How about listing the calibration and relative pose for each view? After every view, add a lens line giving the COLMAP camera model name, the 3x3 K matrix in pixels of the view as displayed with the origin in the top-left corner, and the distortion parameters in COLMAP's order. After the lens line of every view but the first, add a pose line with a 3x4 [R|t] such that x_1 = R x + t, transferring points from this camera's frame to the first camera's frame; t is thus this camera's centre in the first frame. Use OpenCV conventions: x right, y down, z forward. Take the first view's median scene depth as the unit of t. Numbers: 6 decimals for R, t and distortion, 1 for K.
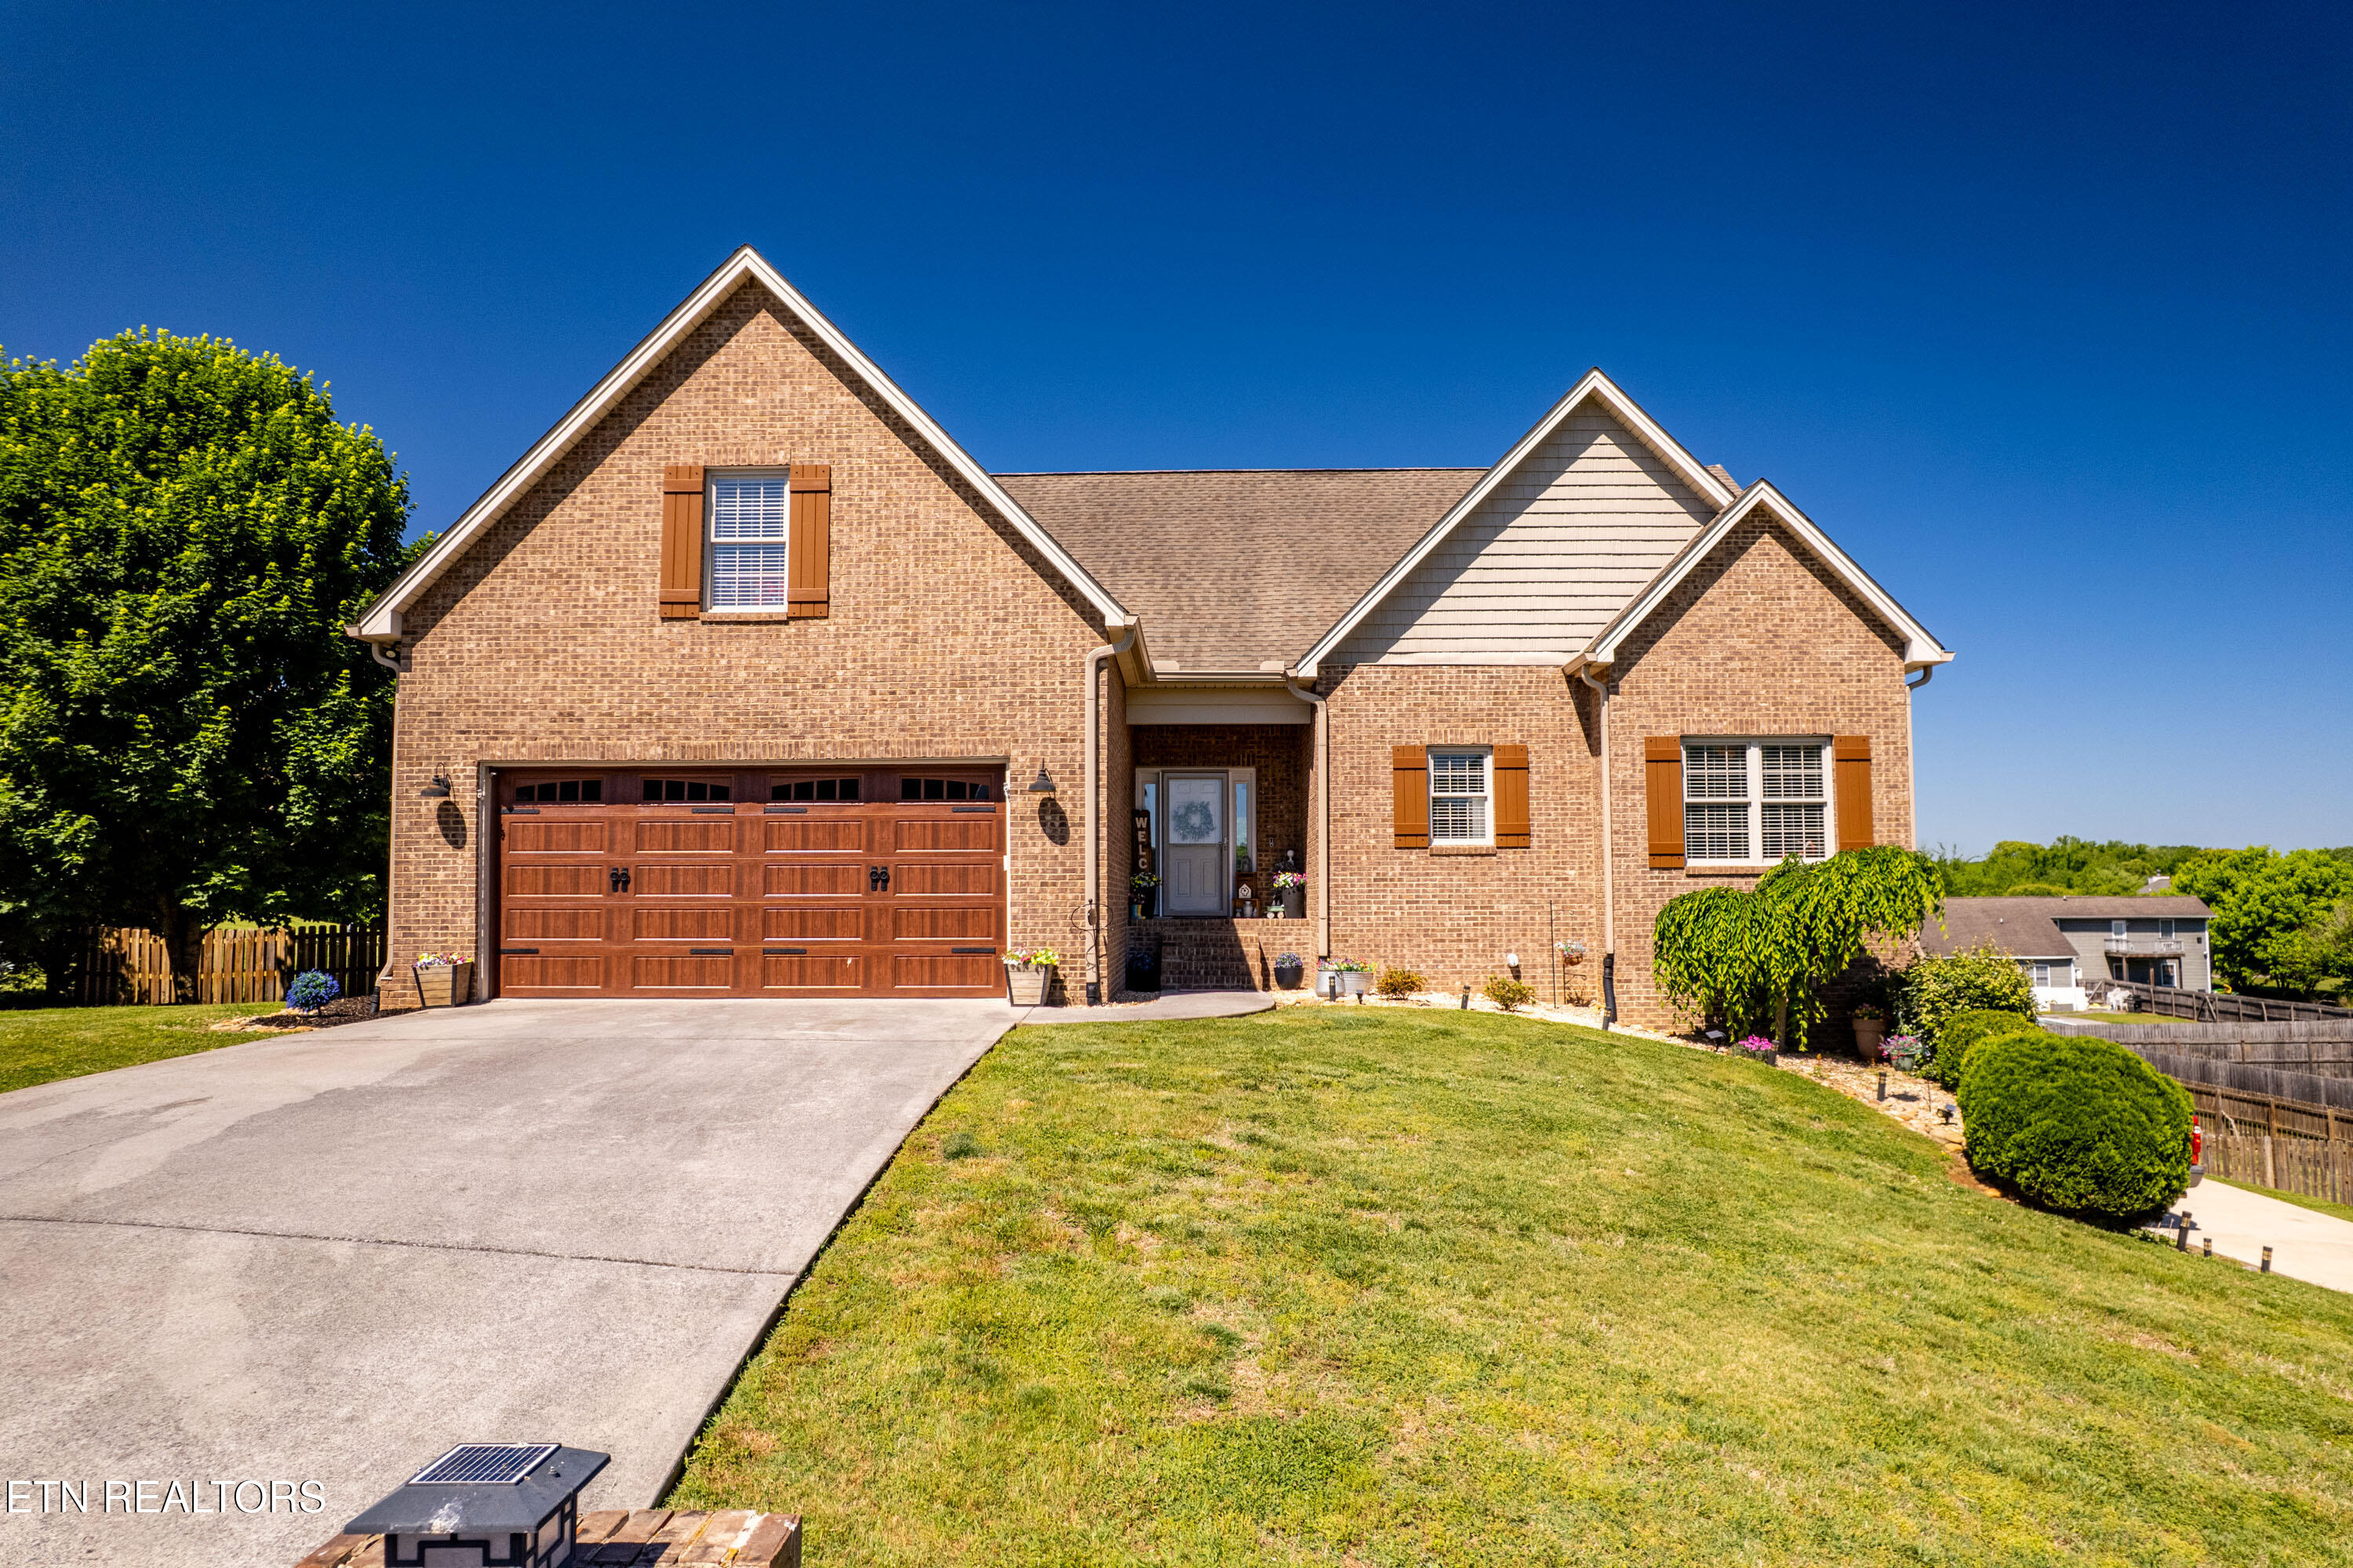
lens RADIAL K [[1510.6, 0, 1181.4], [0, 1510.6, 786.0], [0, 0, 1]] dist [-0.070709, 0.059111]
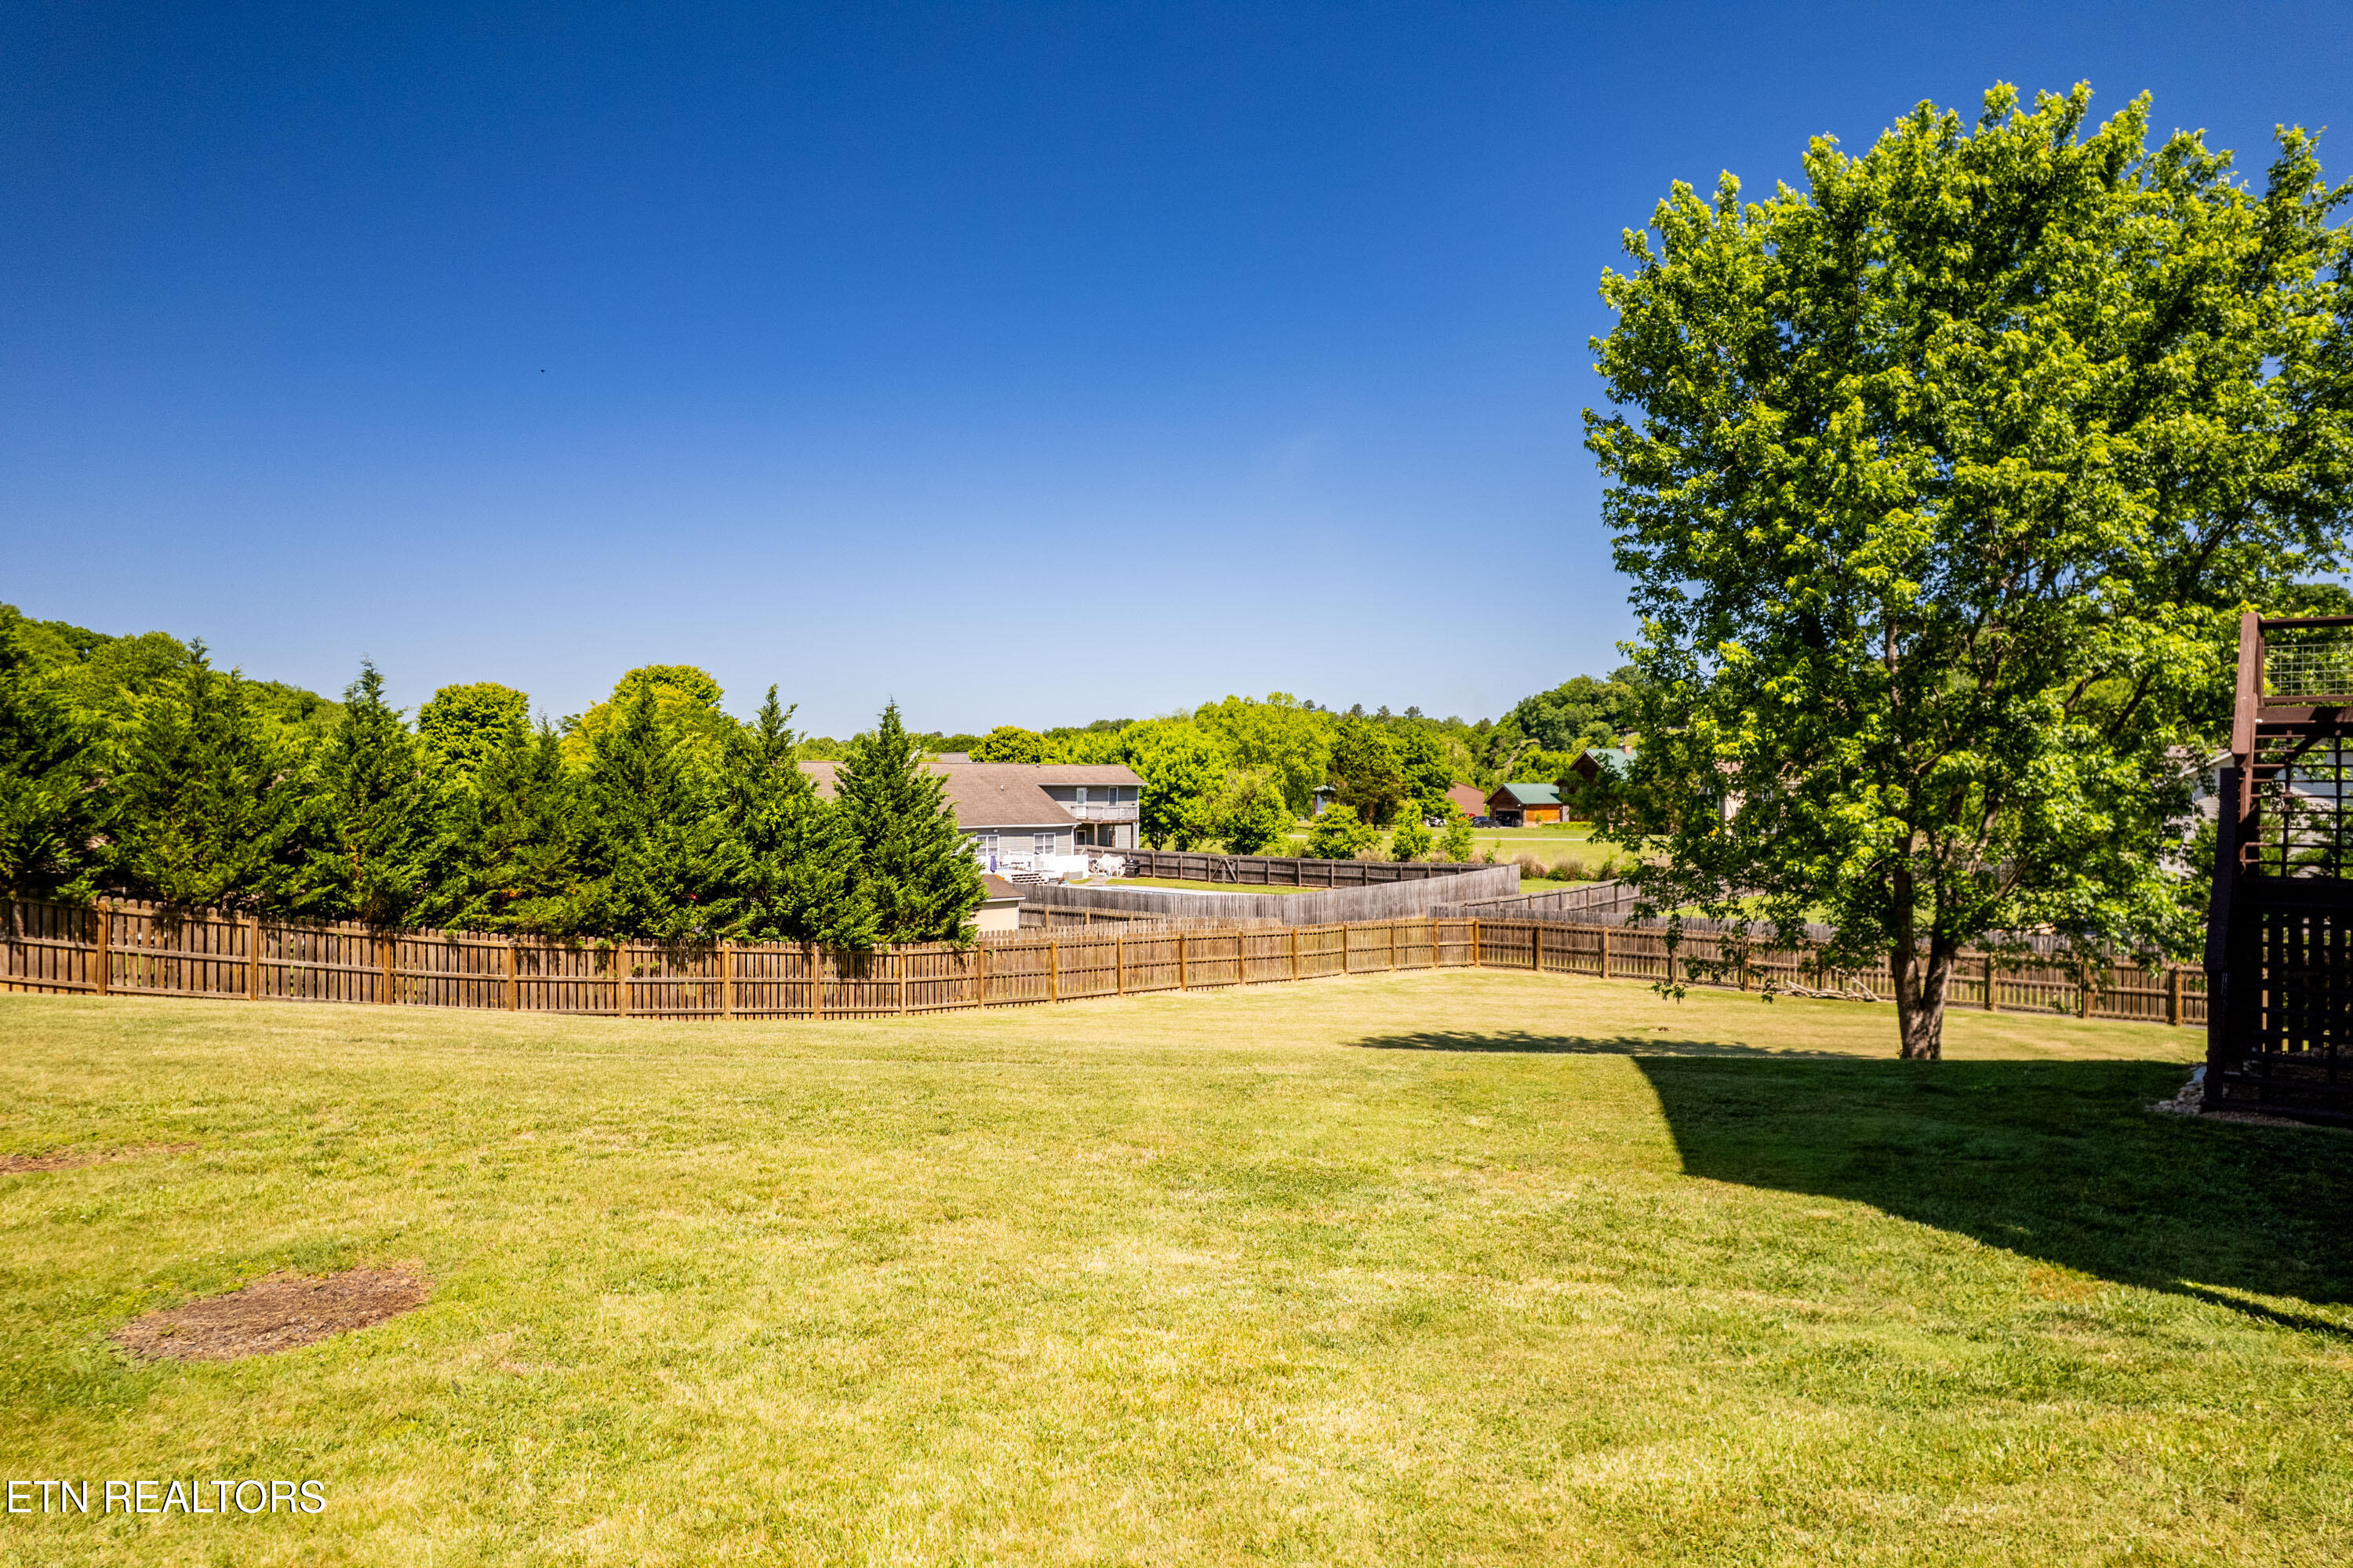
lens RADIAL K [[1510.6, 0, 1168.9], [0, 1510.6, 795.0], [0, 0, 1]] dist [-0.070709, 0.059111]
pose [[0.595358, -0.001183, 0.803459, -1.013448], [-0.067372, 0.996404, 0.051389, 0.254649], [-0.800631, -0.084726, 0.593138, 2.252544]]
